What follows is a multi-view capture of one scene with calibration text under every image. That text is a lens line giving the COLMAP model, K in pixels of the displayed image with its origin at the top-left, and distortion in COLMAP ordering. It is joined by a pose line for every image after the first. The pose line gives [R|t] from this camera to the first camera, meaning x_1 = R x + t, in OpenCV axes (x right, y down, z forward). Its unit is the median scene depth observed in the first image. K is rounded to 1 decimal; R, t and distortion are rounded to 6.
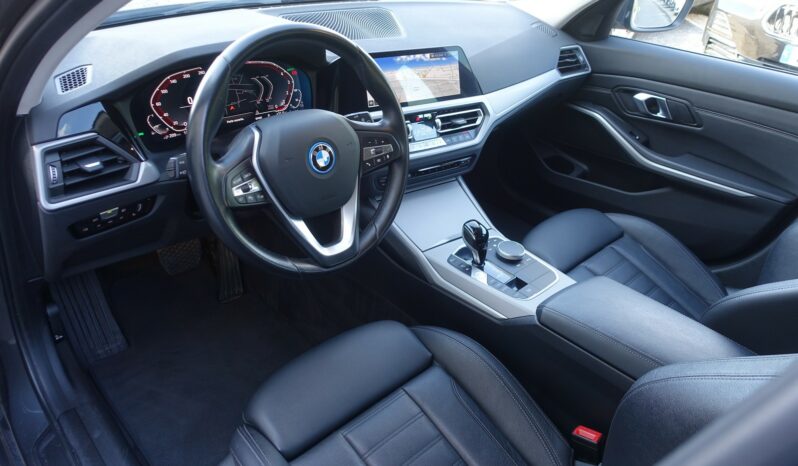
lens RADIAL K [[548.0, 0, 395.2], [0, 548.0, 231.3], [0, 0, 1]] dist [-0.008162, 0.004809]
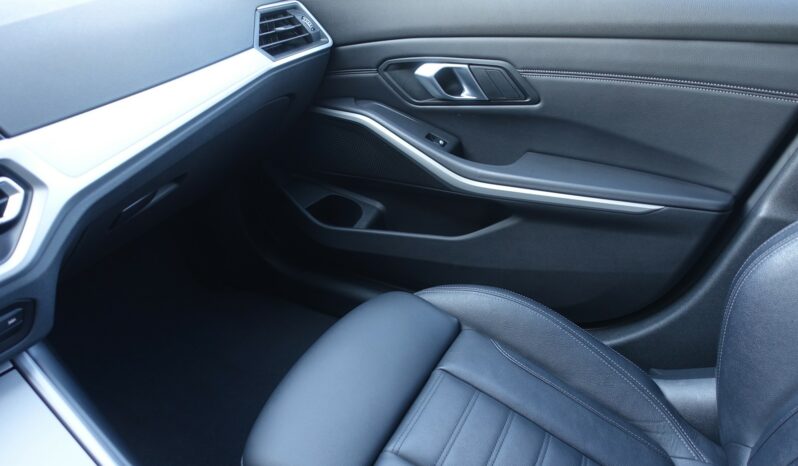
lens RADIAL K [[548.0, 0, 402.6], [0, 548.0, 230.9], [0, 0, 1]] dist [-0.008162, 0.004809]
pose [[0.936903, -0.254572, 0.239593, 0.268531], [0.260931, 0.965343, 0.005354, -0.105297], [-0.232653, 0.057501, 0.970859, 0.508329]]
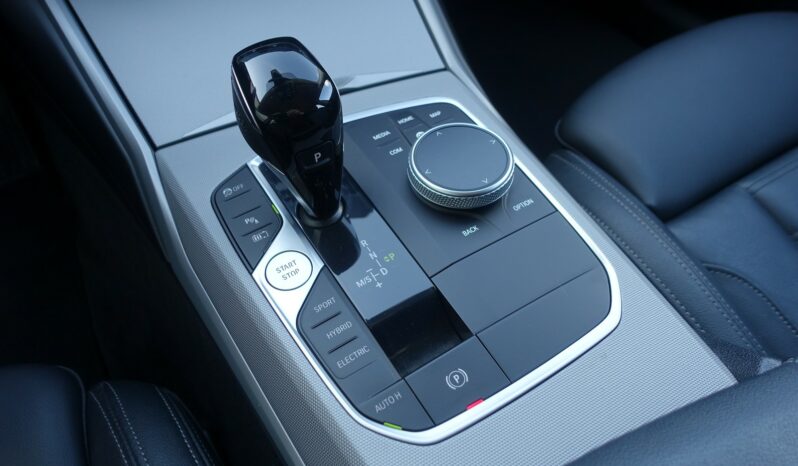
lens RADIAL K [[548.0, 0, 398.0], [0, 548.0, 226.1], [0, 0, 1]] dist [-0.008162, 0.004809]
pose [[0.973030, 0.097006, -0.209292, 0.191563], [-0.024446, 0.945535, 0.324600, -0.017634], [0.229381, -0.310729, 0.922405, 0.588924]]
